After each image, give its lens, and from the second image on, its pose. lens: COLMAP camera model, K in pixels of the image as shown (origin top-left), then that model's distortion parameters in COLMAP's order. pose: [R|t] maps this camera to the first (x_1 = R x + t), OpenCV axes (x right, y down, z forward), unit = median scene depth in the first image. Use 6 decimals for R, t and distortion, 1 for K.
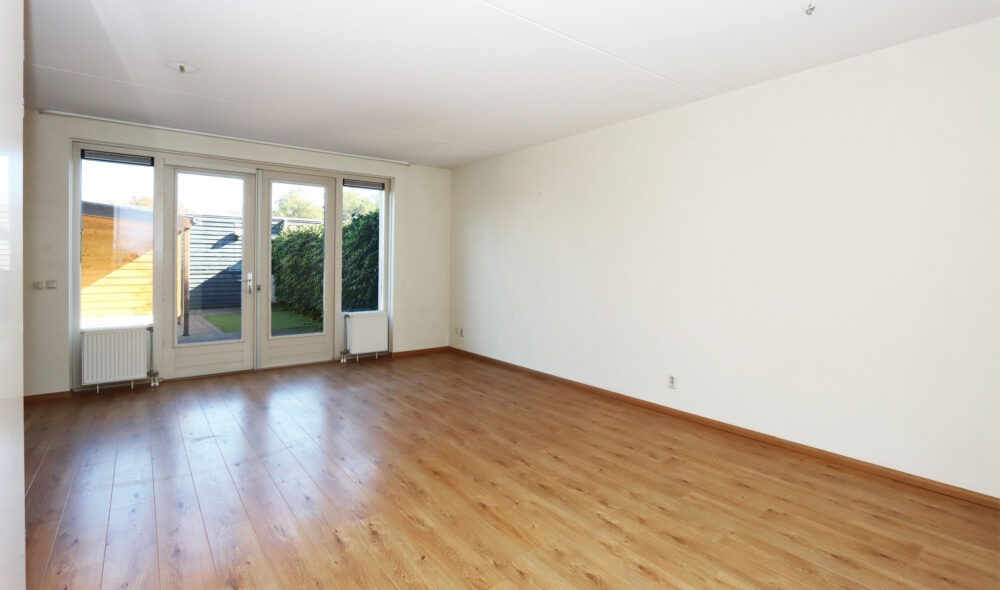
lens RADIAL K [[467.0, 0, 497.4], [0, 467.0, 272.7], [0, 0, 1]] dist [-0.014496, 0.000228]
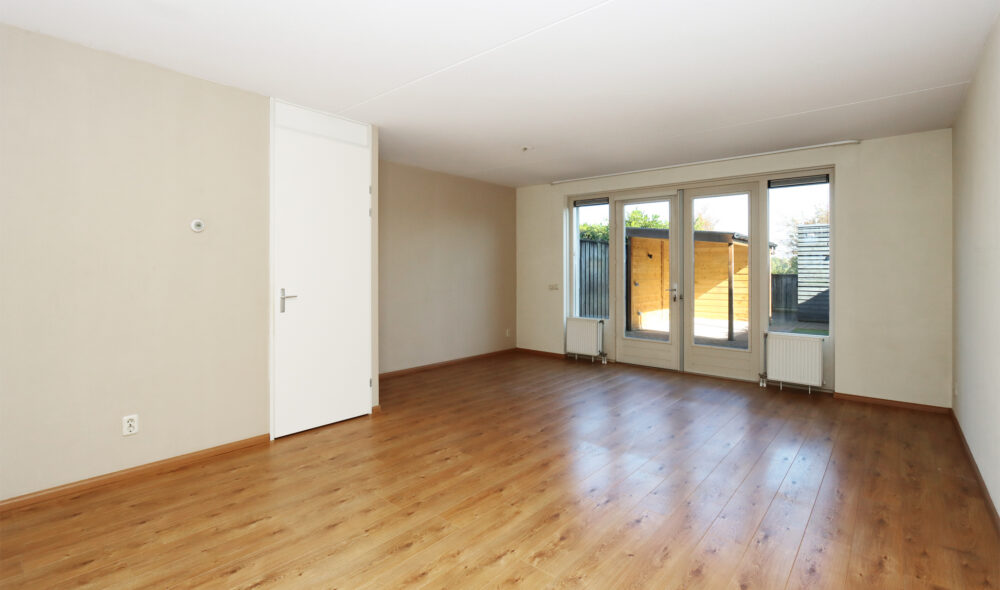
lens RADIAL K [[458.7, 0, 483.9], [0, 458.7, 296.4], [0, 0, 1]] dist [-0.013868, -0.000348]
pose [[0.192699, 0.049207, -0.980023, 0.578357], [-0.024544, 0.998671, 0.045317, -0.009803], [0.980951, 0.015321, 0.193650, 0.416038]]
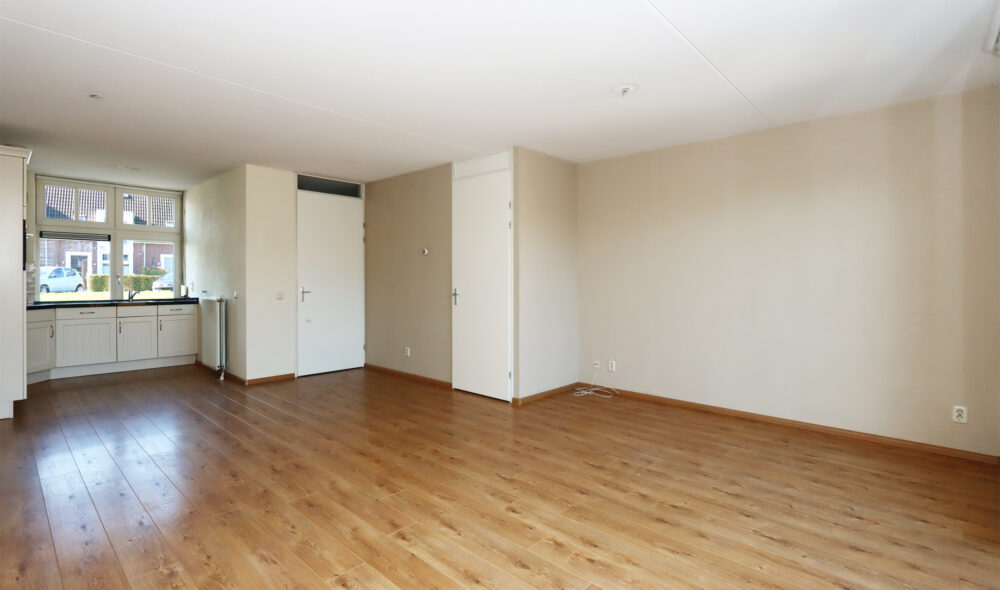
lens RADIAL K [[467.0, 0, 497.4], [0, 467.0, 272.7], [0, 0, 1]] dist [-0.014496, 0.000228]
pose [[-0.985344, -0.005800, -0.170480, -0.172950], [-0.006745, 0.999965, 0.004964, -0.023011], [0.170446, 0.006042, -0.985349, 1.440356]]
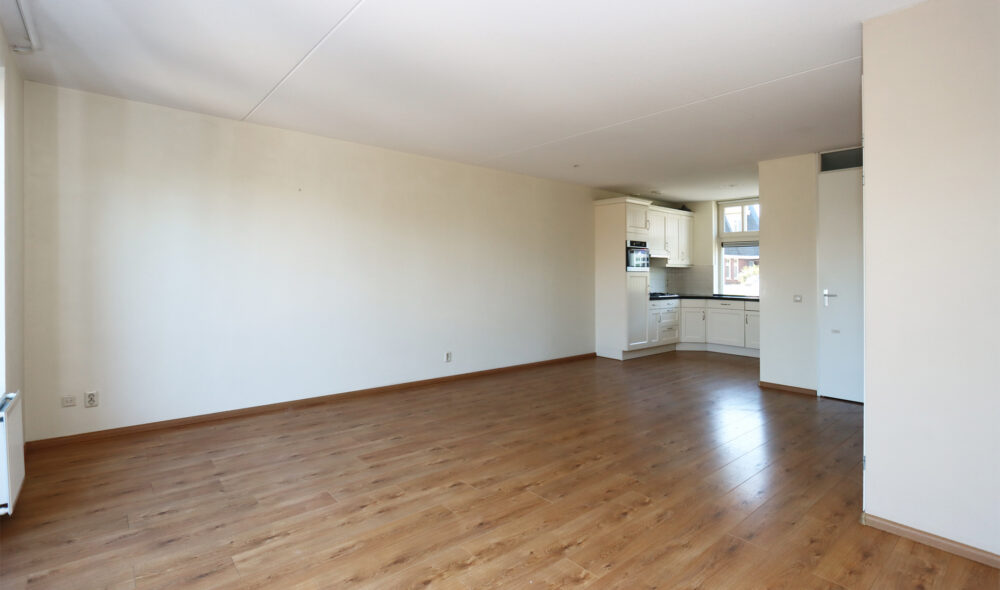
lens RADIAL K [[478.4, 0, 499.0], [0, 478.4, 276.7], [0, 0, 1]] dist [-0.000513, 0.000348]
pose [[-0.050079, -0.007379, 0.998718, -0.957662], [0.010633, 0.999912, 0.007921, -0.017496], [-0.998689, 0.011016, -0.049996, 0.845004]]
